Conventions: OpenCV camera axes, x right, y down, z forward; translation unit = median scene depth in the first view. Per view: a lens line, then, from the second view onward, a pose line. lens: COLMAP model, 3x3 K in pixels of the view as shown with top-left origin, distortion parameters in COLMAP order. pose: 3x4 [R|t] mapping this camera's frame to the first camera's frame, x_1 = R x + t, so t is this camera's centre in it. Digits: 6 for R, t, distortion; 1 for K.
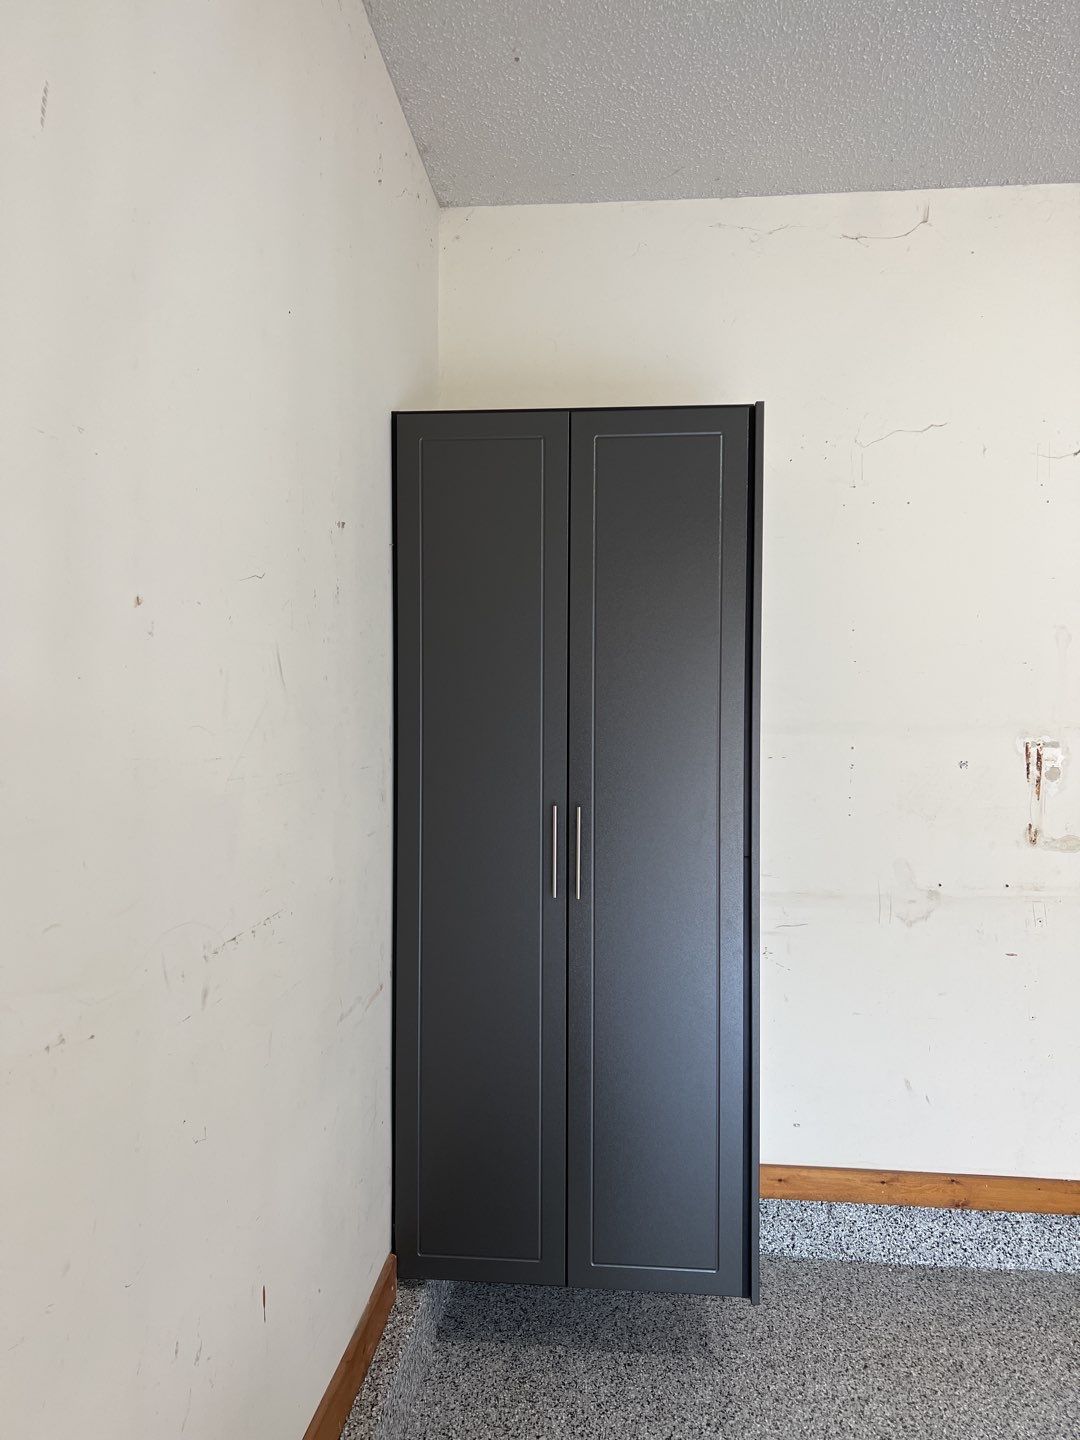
lens RADIAL K [[1081.2, 0, 539.8], [0, 1081.2, 731.1], [0, 0, 1]] dist [0.079194, -0.085457]
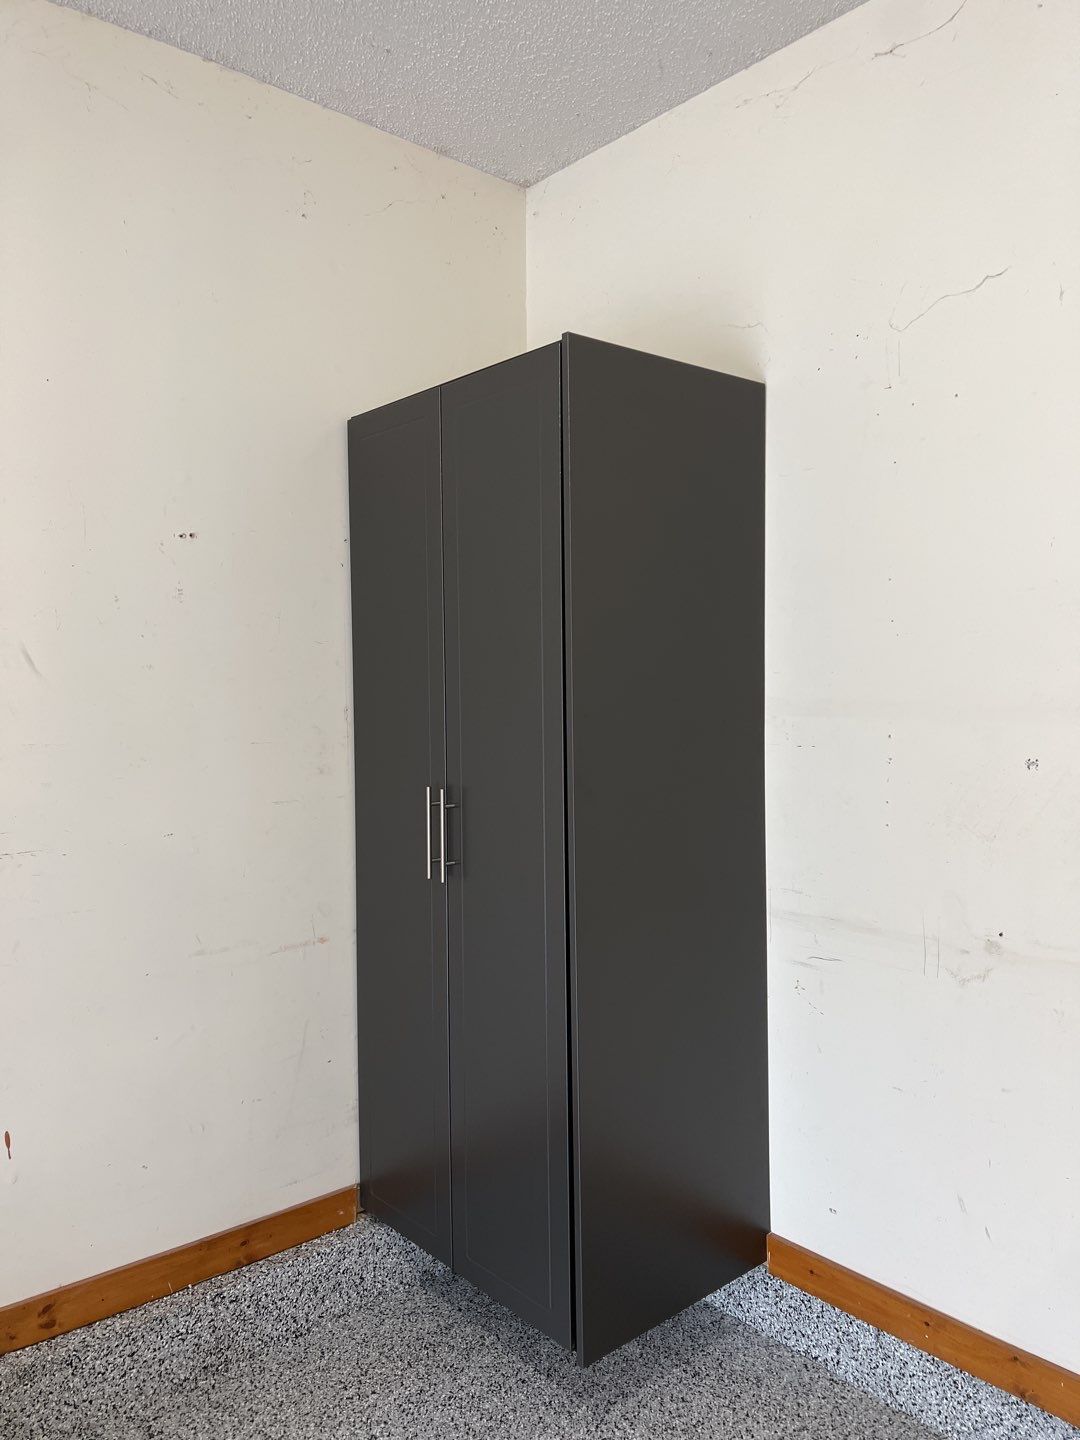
lens RADIAL K [[1081.2, 0, 539.8], [0, 1081.2, 731.1], [0, 0, 1]] dist [0.079194, -0.085457]
pose [[0.720207, 0.019195, -0.693493, 0.634753], [-0.008136, 0.999782, 0.019224, -0.000872], [0.693711, -0.008203, 0.720207, 0.287525]]
